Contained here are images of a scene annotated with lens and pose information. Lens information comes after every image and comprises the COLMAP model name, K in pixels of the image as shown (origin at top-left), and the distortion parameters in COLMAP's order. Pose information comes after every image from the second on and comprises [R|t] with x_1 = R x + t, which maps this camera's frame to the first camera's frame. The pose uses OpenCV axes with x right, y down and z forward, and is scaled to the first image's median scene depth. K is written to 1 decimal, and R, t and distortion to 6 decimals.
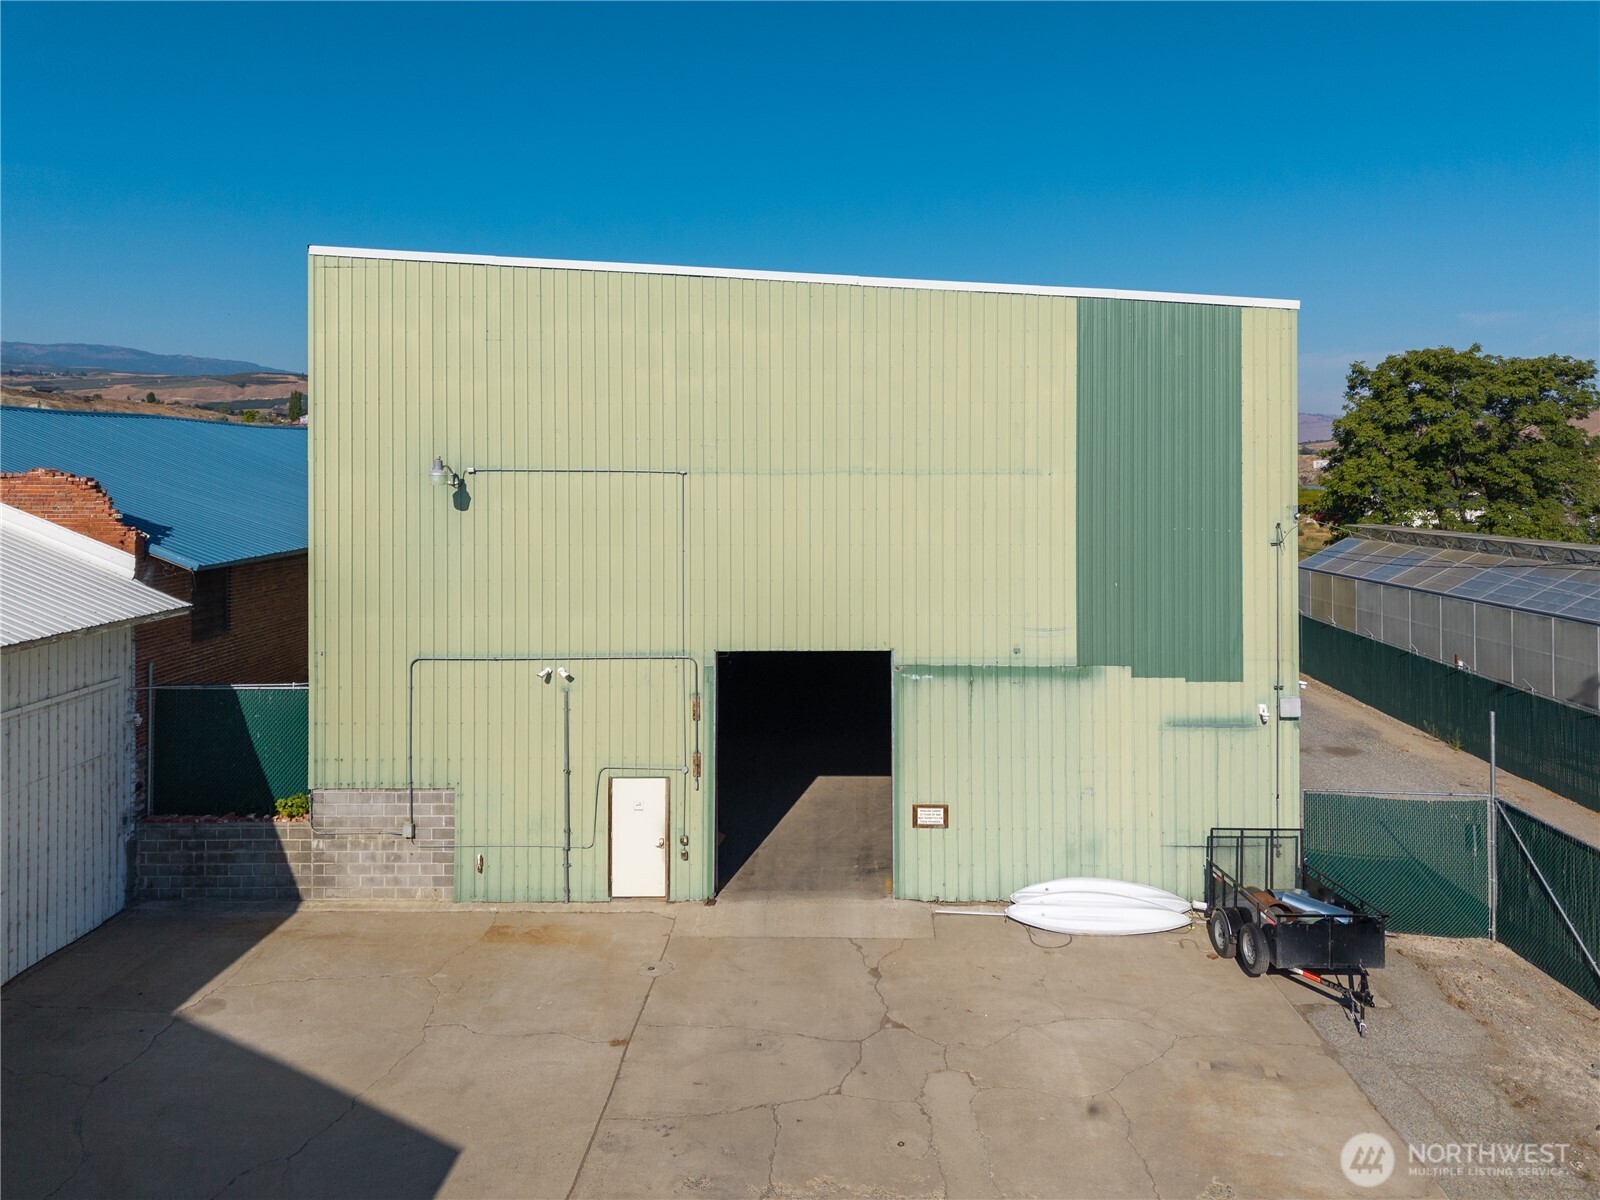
lens RADIAL K [[1126.2, 0, 862.7], [0, 1126.2, 460.5], [0, 0, 1]] dist [-0.002429, -0.003765]
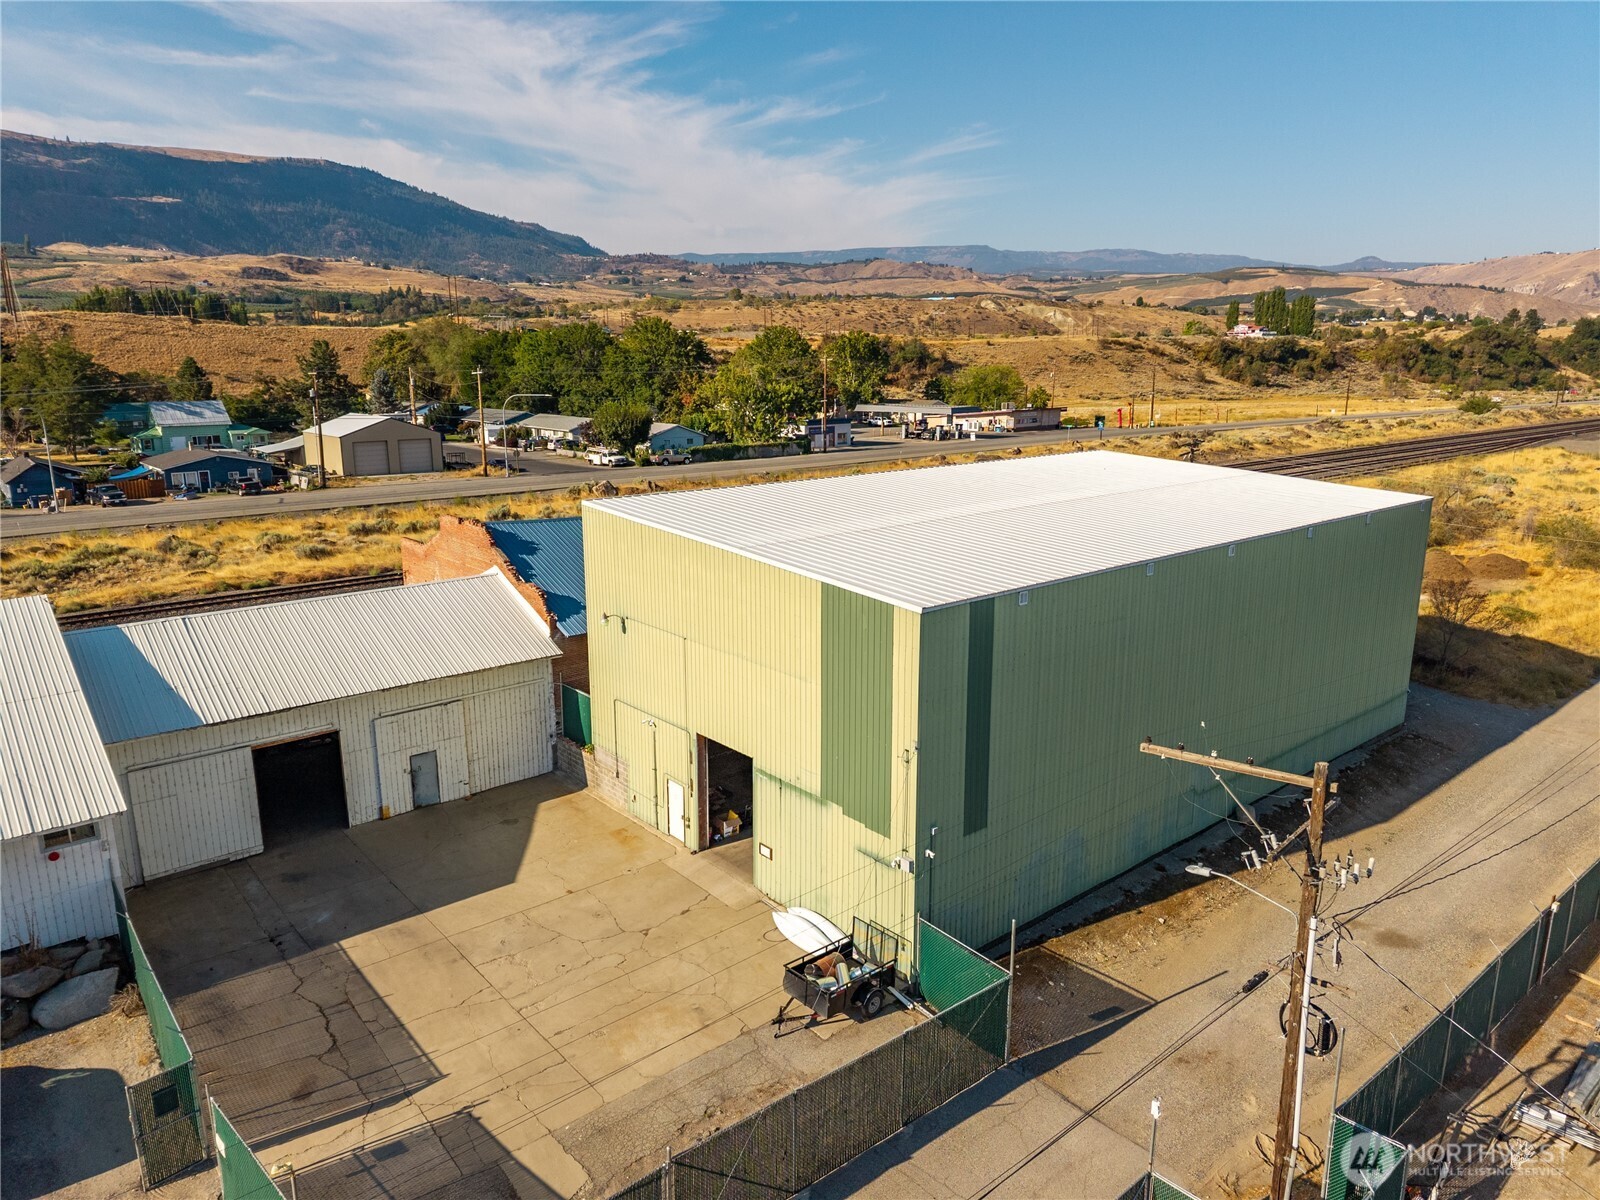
lens RADIAL K [[1075.2, 0, 800.0], [0, 1075.2, 600.0], [0, 0, 1]] dist [0.023338, -0.018646]
pose [[0.642621, 0.168840, -0.747349, 1.306894], [0.003994, 0.974666, 0.223630, -0.456701], [0.766174, -0.146695, 0.625667, 0.026404]]
